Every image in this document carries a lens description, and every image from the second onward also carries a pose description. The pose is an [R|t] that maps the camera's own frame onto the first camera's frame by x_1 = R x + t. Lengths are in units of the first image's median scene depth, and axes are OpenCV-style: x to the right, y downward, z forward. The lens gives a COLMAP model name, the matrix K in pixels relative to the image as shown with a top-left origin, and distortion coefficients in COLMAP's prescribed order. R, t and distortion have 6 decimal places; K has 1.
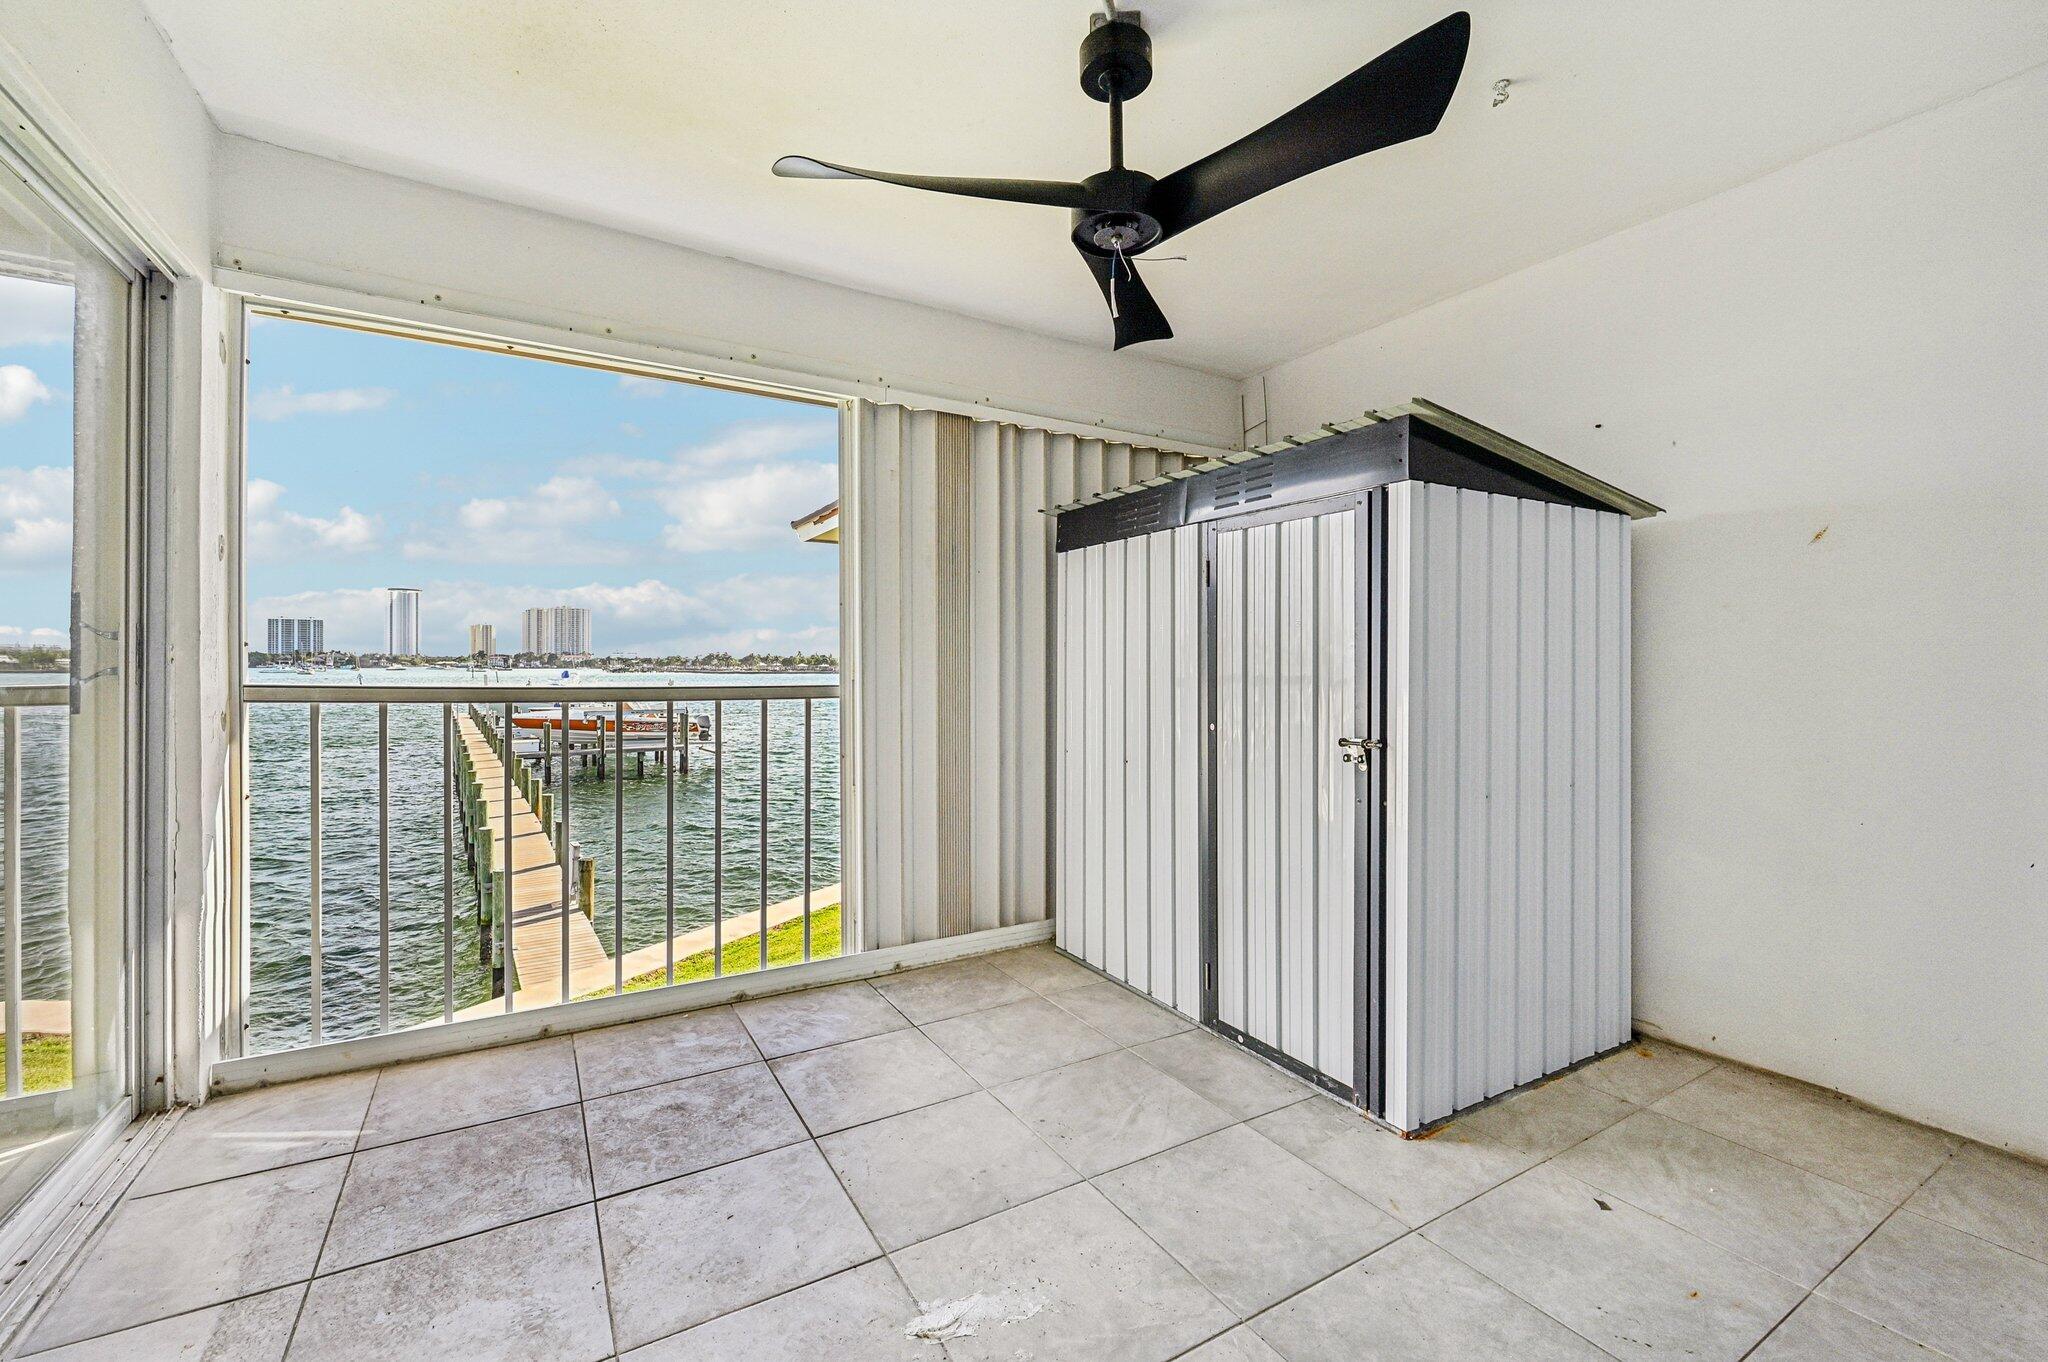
lens RADIAL K [[830.1, 0, 1030.2], [0, 830.1, 661.0], [0, 0, 1]] dist [-0.003177, 0.000101]
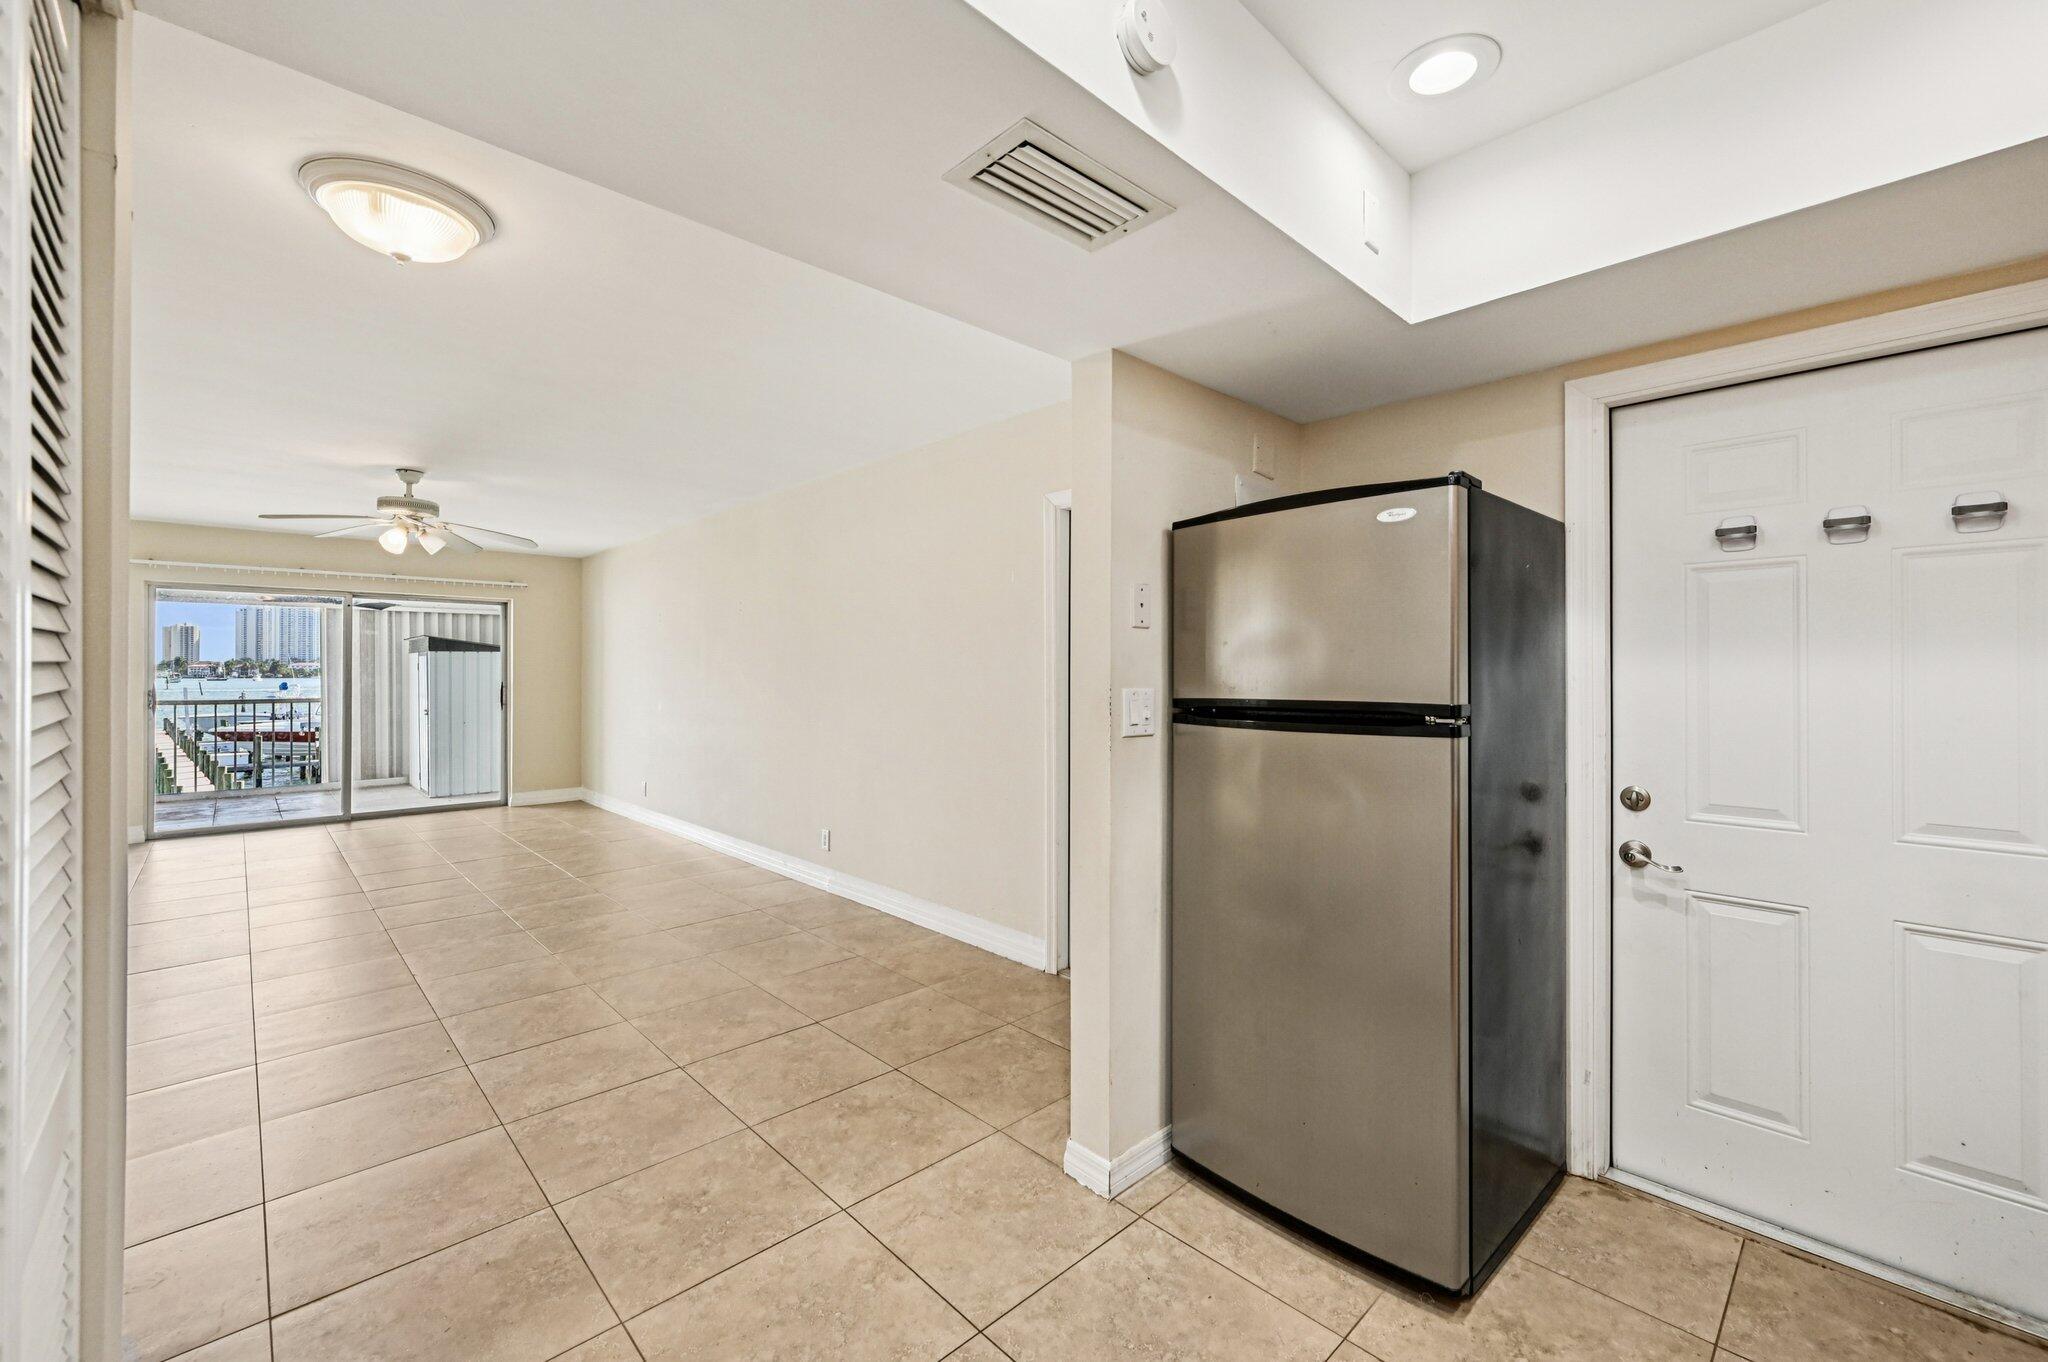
lens RADIAL K [[830.1, 0, 1042.6], [0, 830.1, 665.3], [0, 0, 1]] dist [-0.003177, 0.000101]
pose [[0.975379, -0.004154, 0.220498, 0.148225], [0.004184, 0.999991, 0.000333, -0.007337], [-0.220497, 0.000598, 0.975387, -0.226202]]
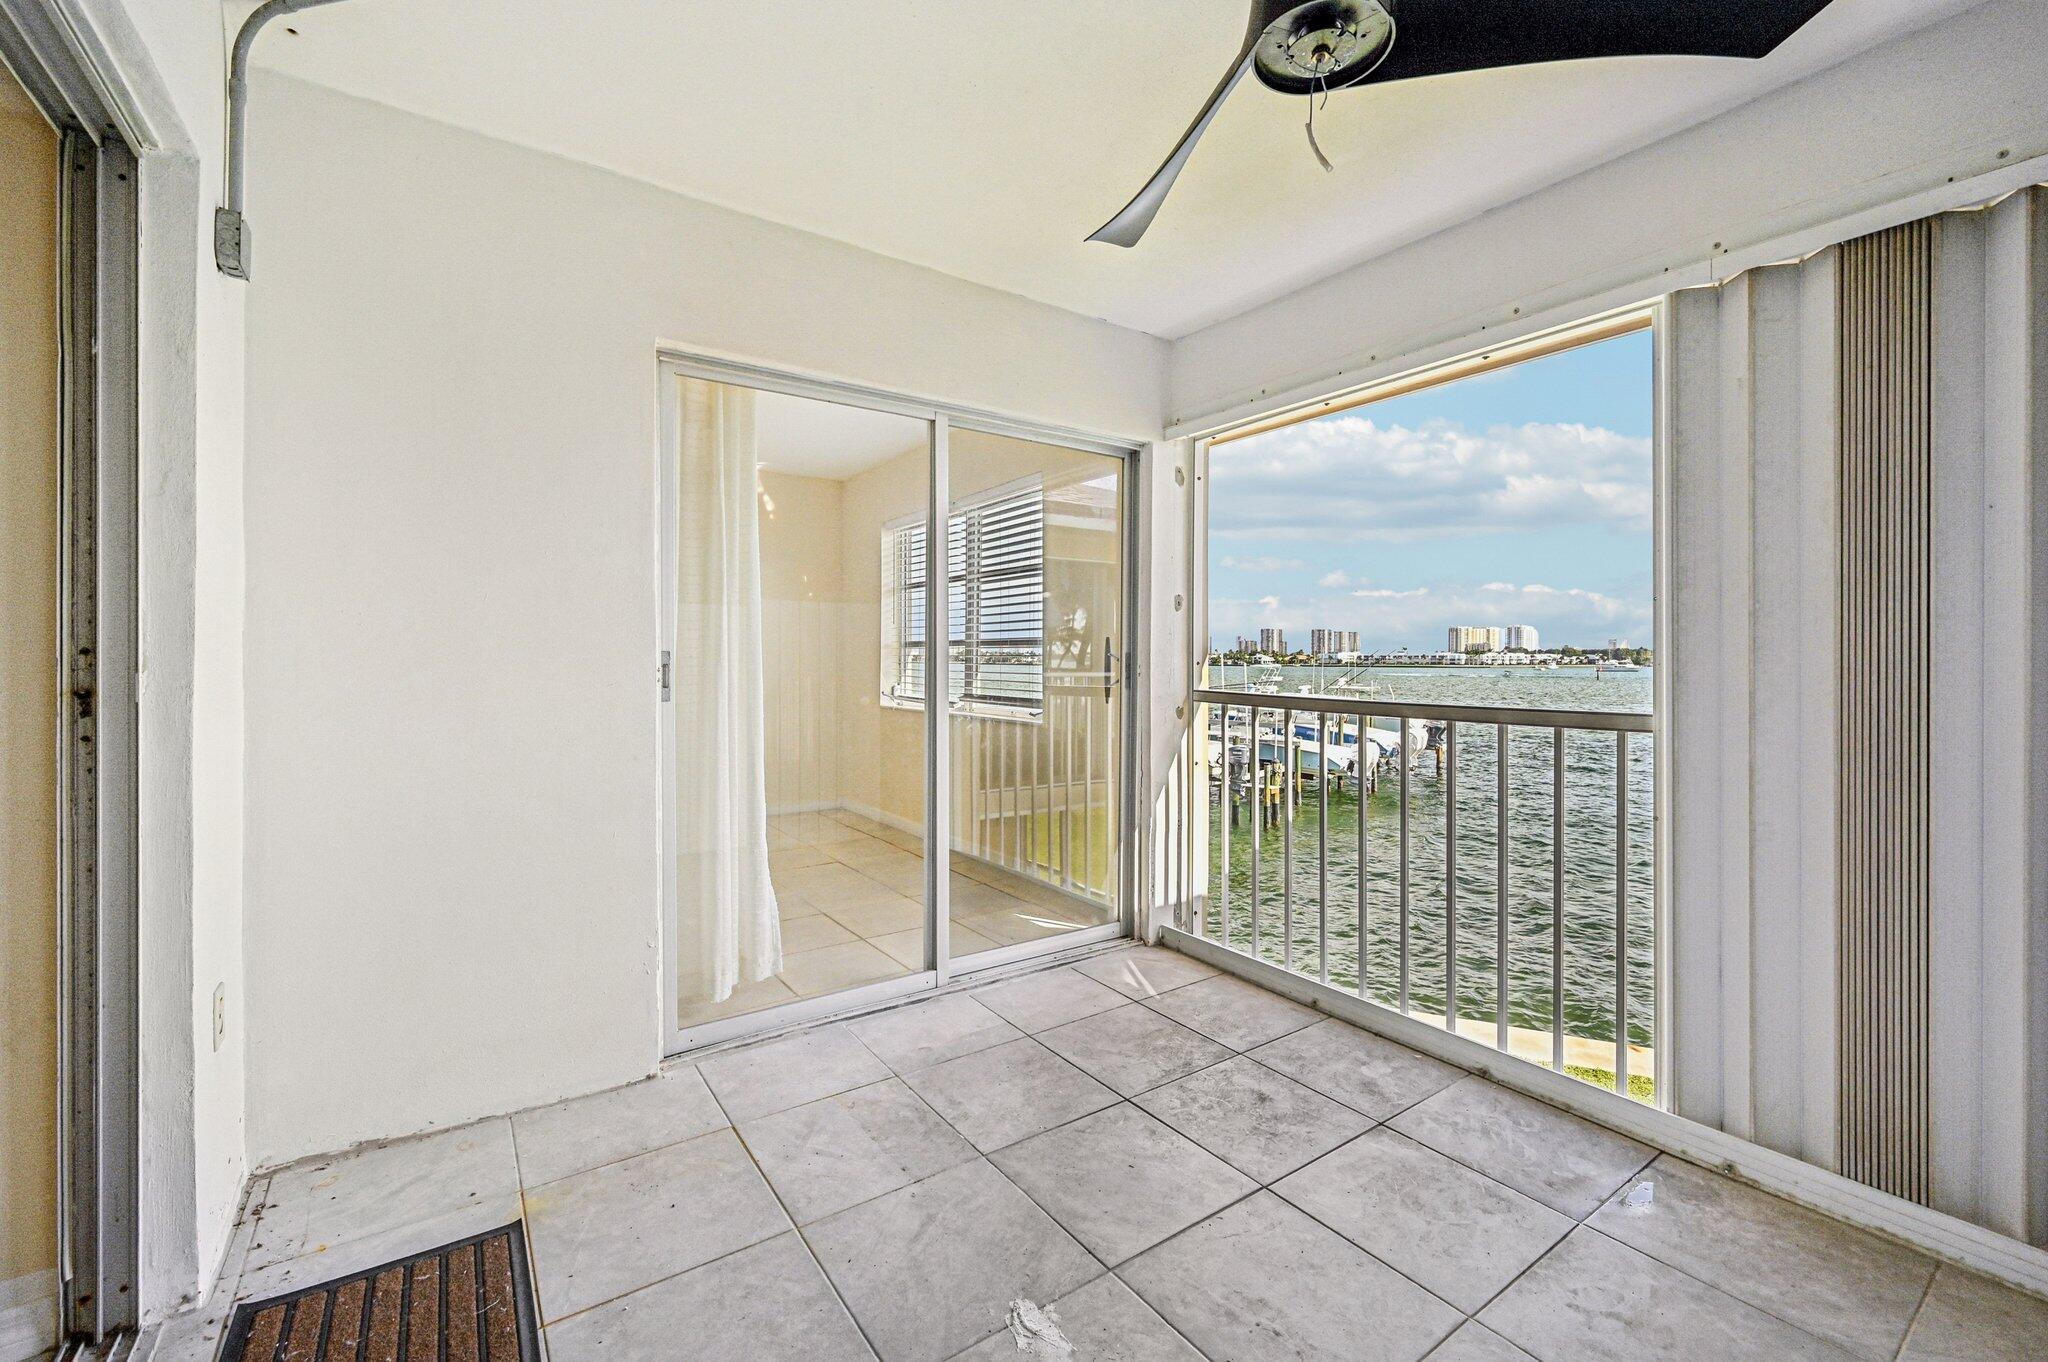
lens RADIAL K [[845.0, 0, 1029.3], [0, 845.0, 668.8], [0, 0, 1]] dist [-0.012606, 0.000139]
pose [[0.065132, 0.005575, -0.997861, 0.036714], [0.004592, 0.999972, 0.005886, -0.001521], [0.997866, -0.004966, 0.065105, 0.035982]]
